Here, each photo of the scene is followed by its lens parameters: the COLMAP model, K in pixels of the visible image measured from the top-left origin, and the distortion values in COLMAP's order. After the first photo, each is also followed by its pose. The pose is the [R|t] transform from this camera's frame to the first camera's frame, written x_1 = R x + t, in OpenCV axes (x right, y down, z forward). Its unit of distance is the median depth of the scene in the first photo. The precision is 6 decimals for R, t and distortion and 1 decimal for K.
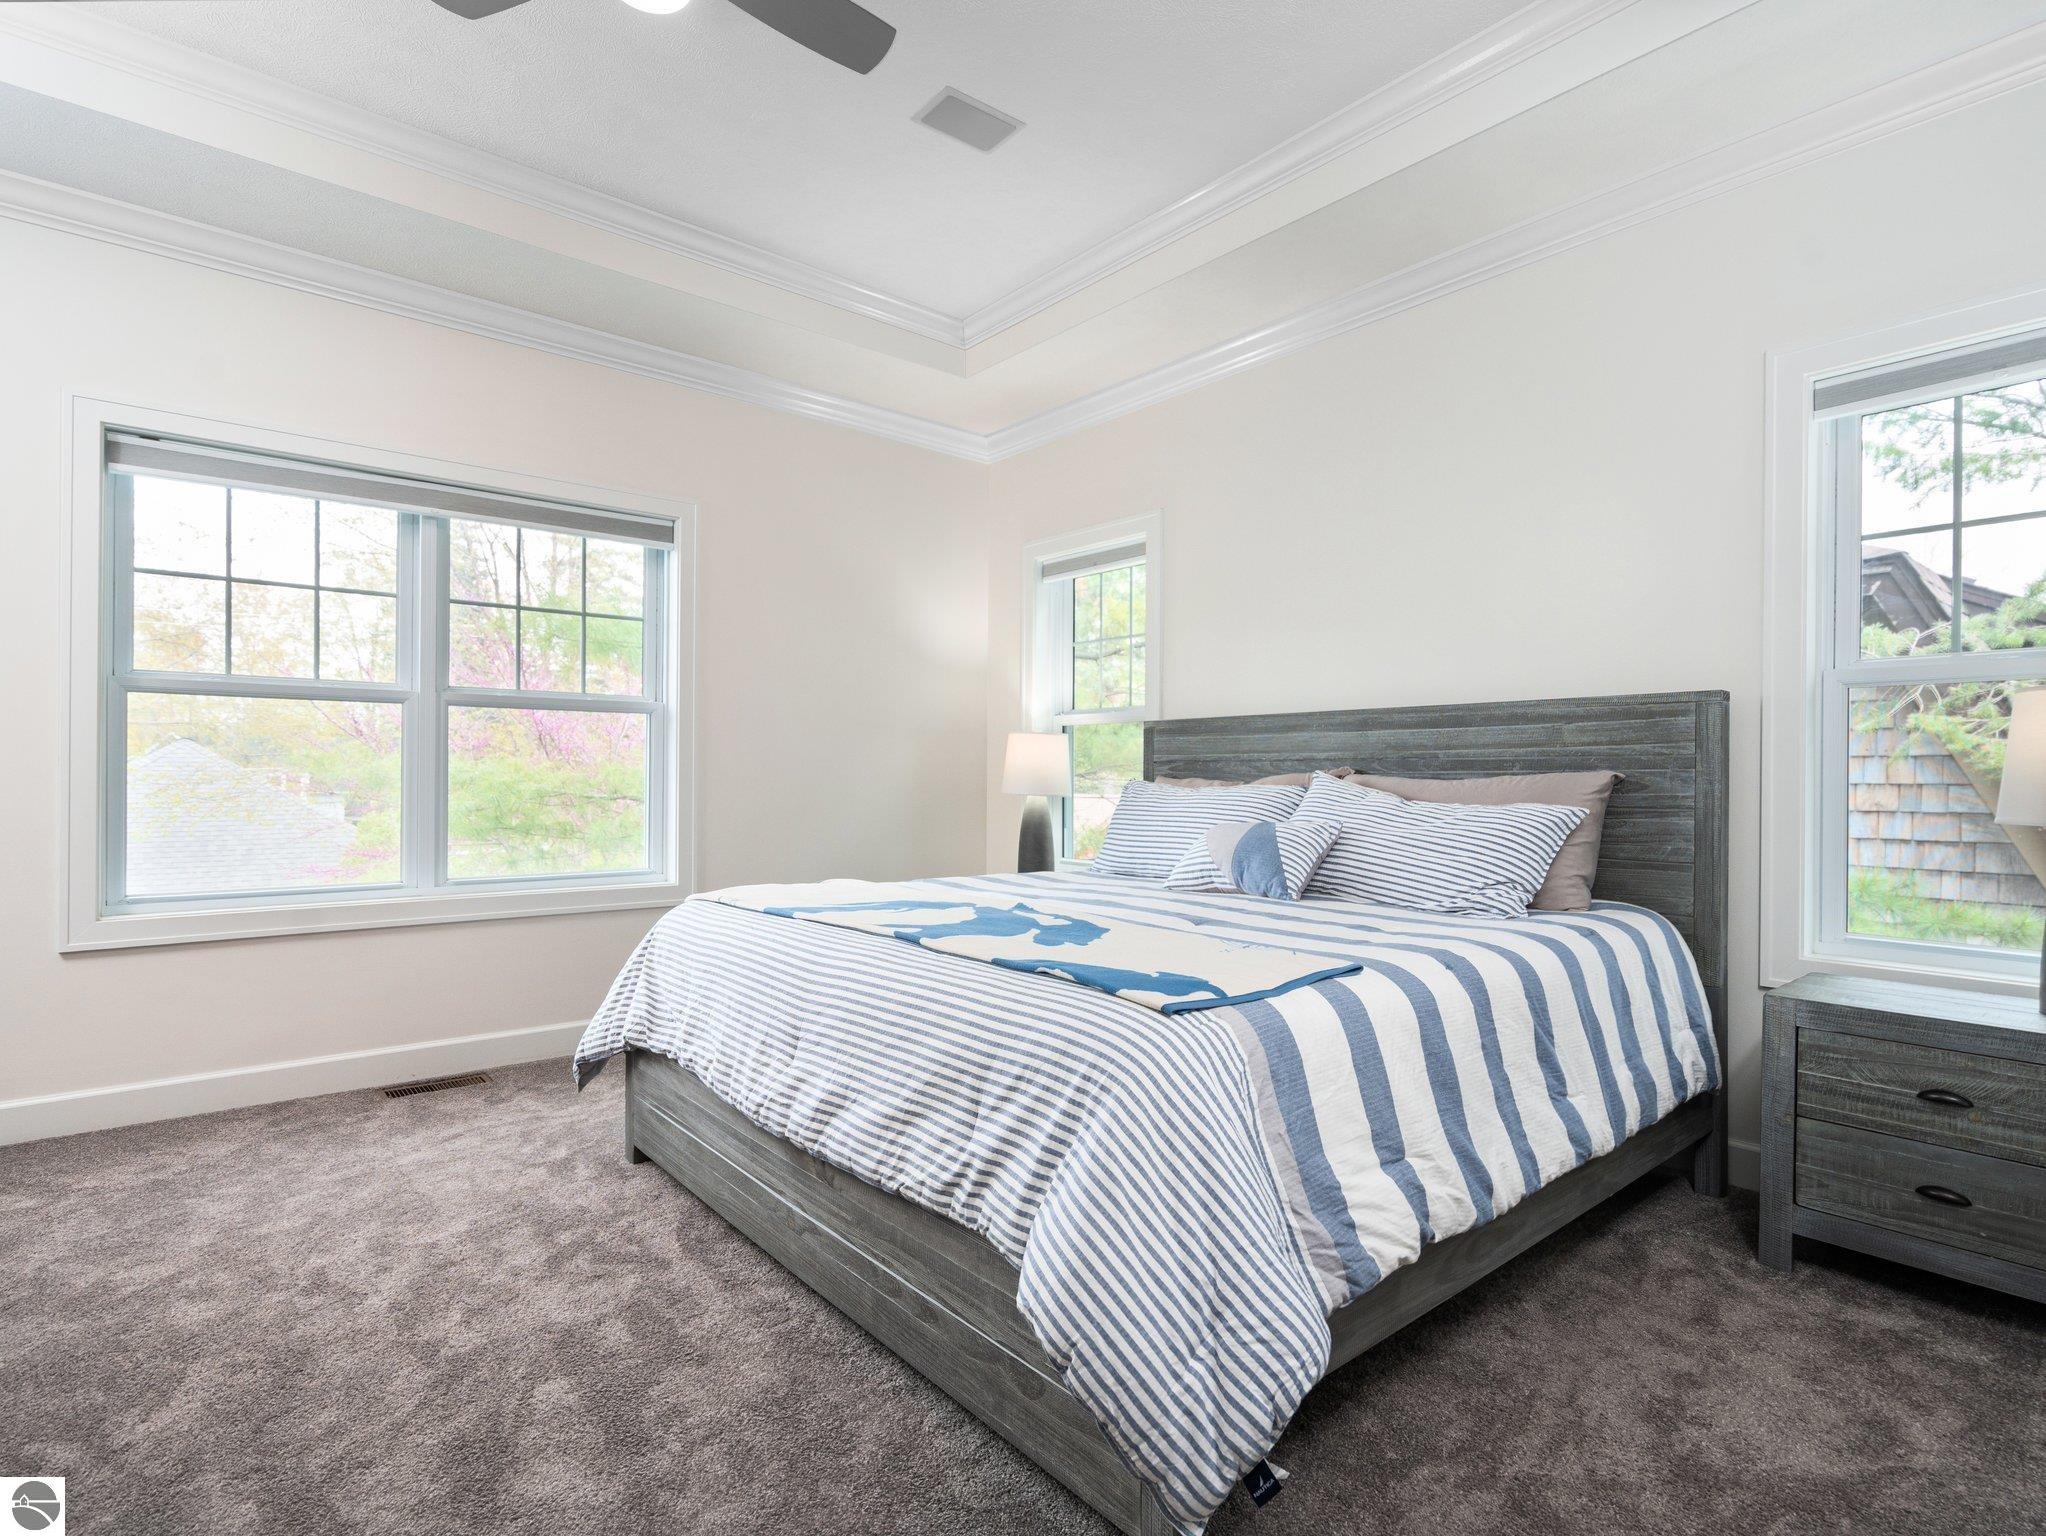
lens RADIAL K [[1055.2, 0, 1019.5], [0, 1055.2, 794.0], [0, 0, 1]] dist [0.000952, 0.000451]
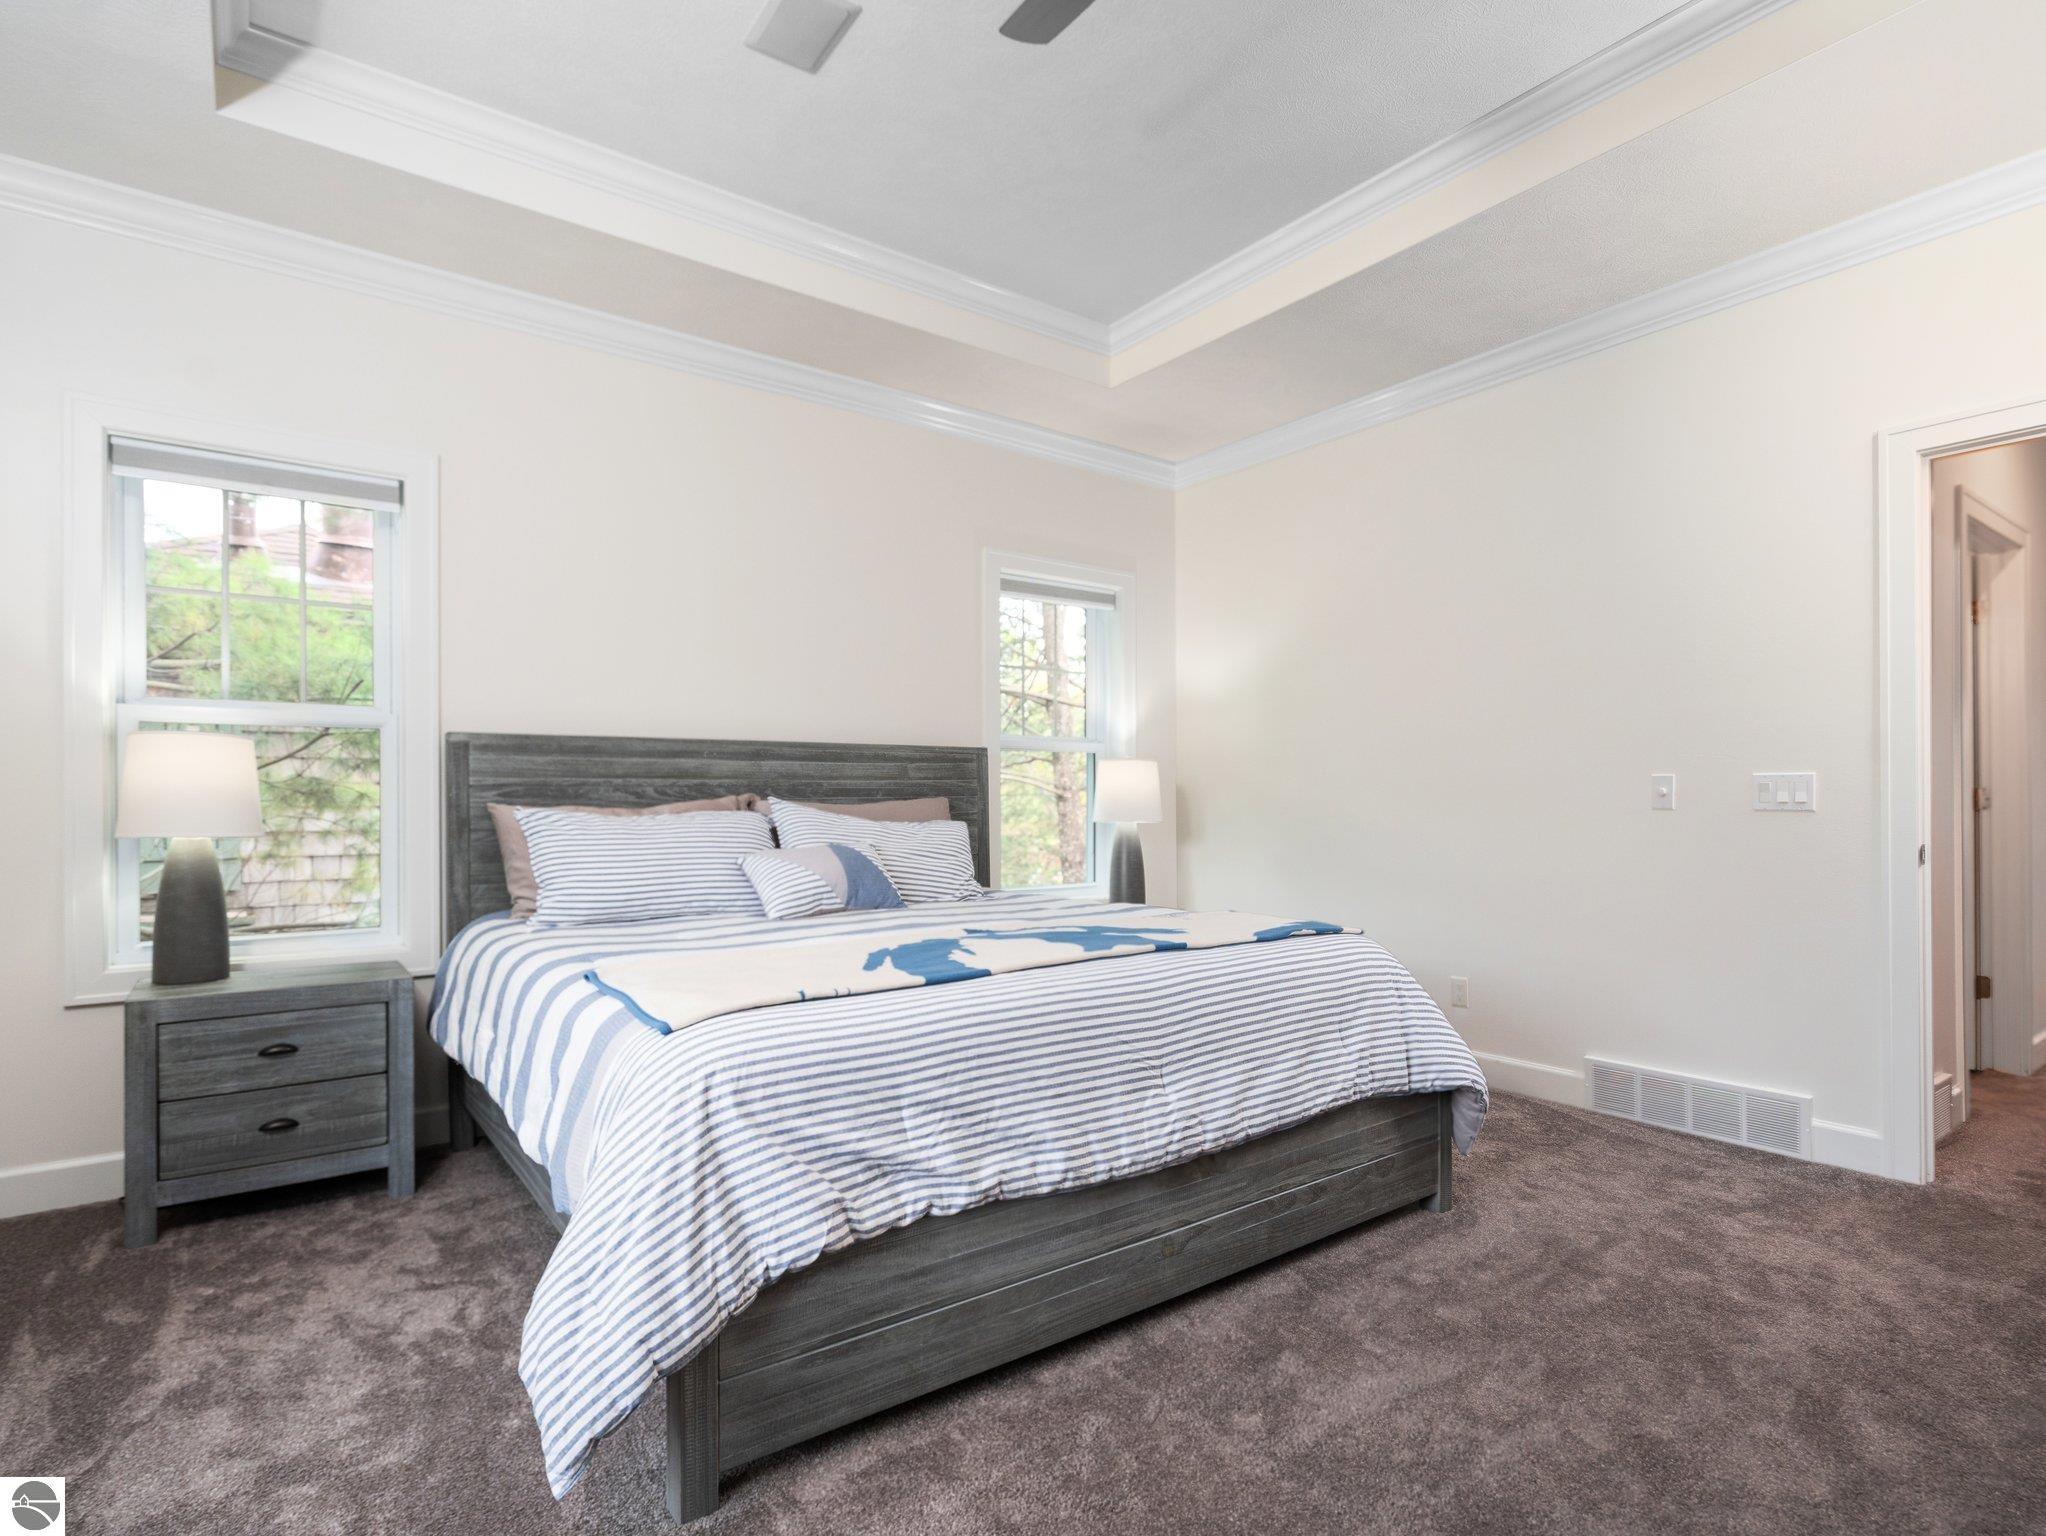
lens RADIAL K [[1055.2, 0, 1019.5], [0, 1055.2, 794.0], [0, 0, 1]] dist [0.000952, 0.000451]
pose [[0.061567, -0.001969, 0.998101, -0.869594], [0.019253, 0.999814, 0.000784, -0.023623], [-0.997917, 0.019168, 0.061593, 0.752760]]
